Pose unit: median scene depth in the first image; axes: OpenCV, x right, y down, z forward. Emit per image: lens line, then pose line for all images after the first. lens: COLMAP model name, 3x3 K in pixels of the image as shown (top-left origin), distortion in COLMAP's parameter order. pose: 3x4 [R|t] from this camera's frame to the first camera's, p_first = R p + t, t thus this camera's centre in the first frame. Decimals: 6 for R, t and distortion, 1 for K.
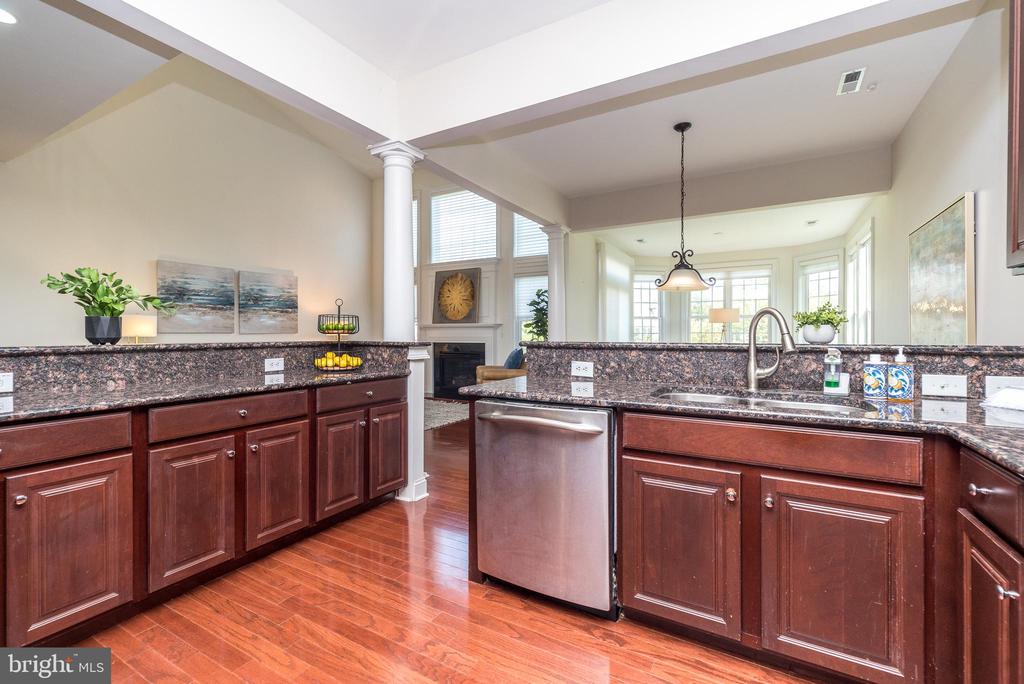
lens RADIAL K [[448.4, 0, 517.2], [0, 448.4, 335.4], [0, 0, 1]] dist [0.008609, 0.000183]
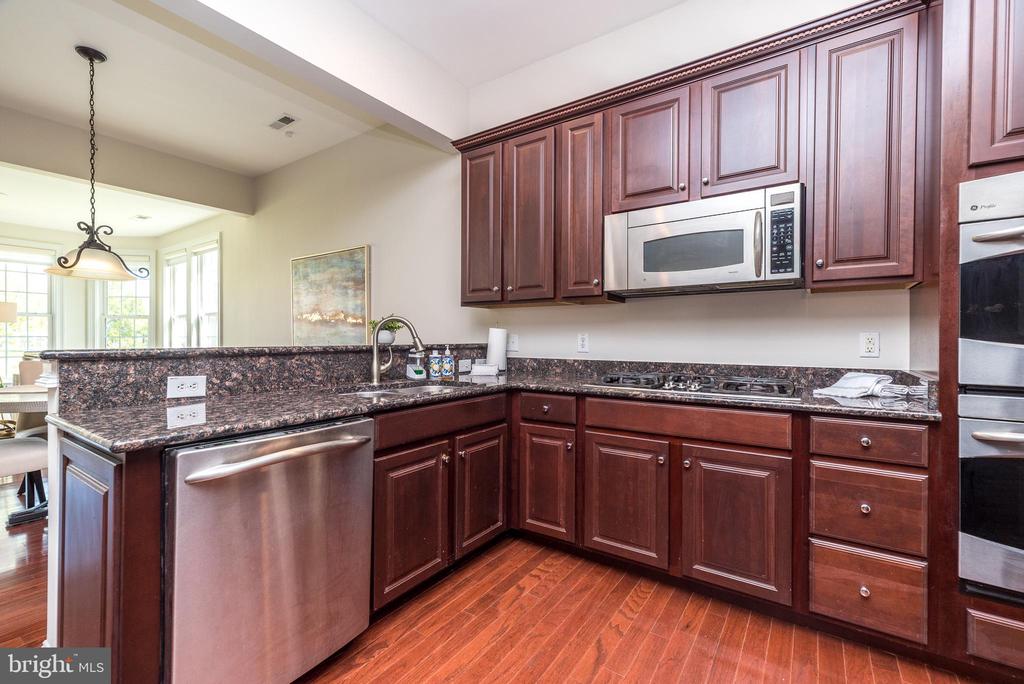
lens RADIAL K [[448.4, 0, 513.5], [0, 448.4, 335.3], [0, 0, 1]] dist [0.008609, 0.000183]
pose [[0.078347, 0.007285, 0.996900, -0.422001], [0.005216, 0.999957, -0.007718, 0.002172], [-0.996912, 0.005804, 0.078306, 0.355101]]
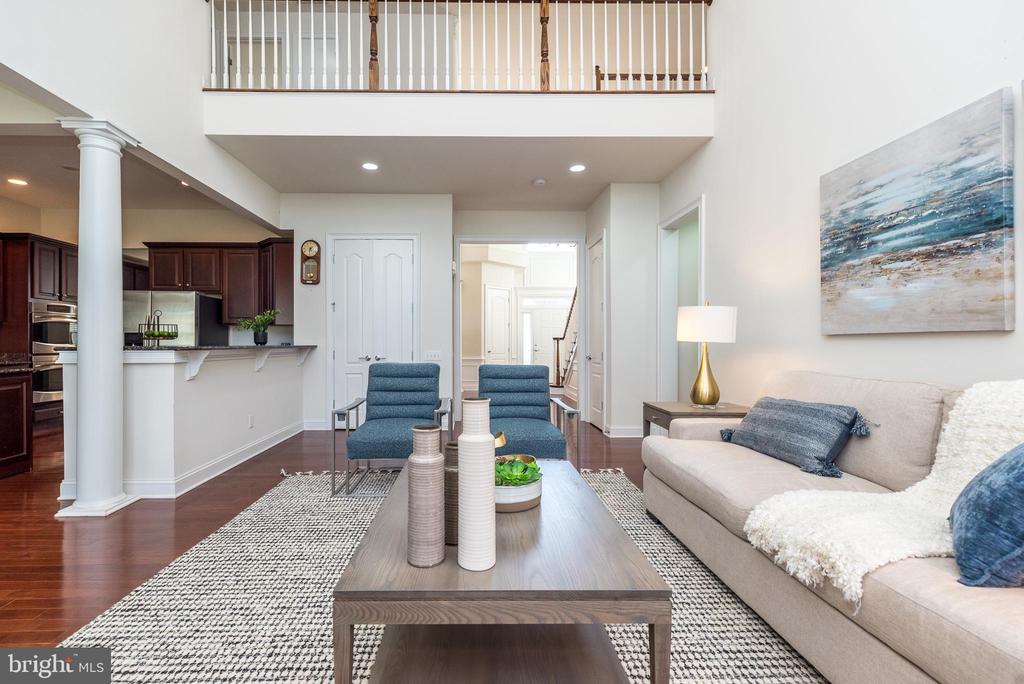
lens RADIAL K [[448.4, 0, 483.2], [0, 448.4, 341.7], [0, 0, 1]] dist [0.008609, 0.000183]
pose [[-0.852412, 0.003091, -0.522862, -0.523215], [0.001219, 0.999992, 0.003924, -0.000812], [0.522870, 0.002707, -0.852408, 2.443332]]
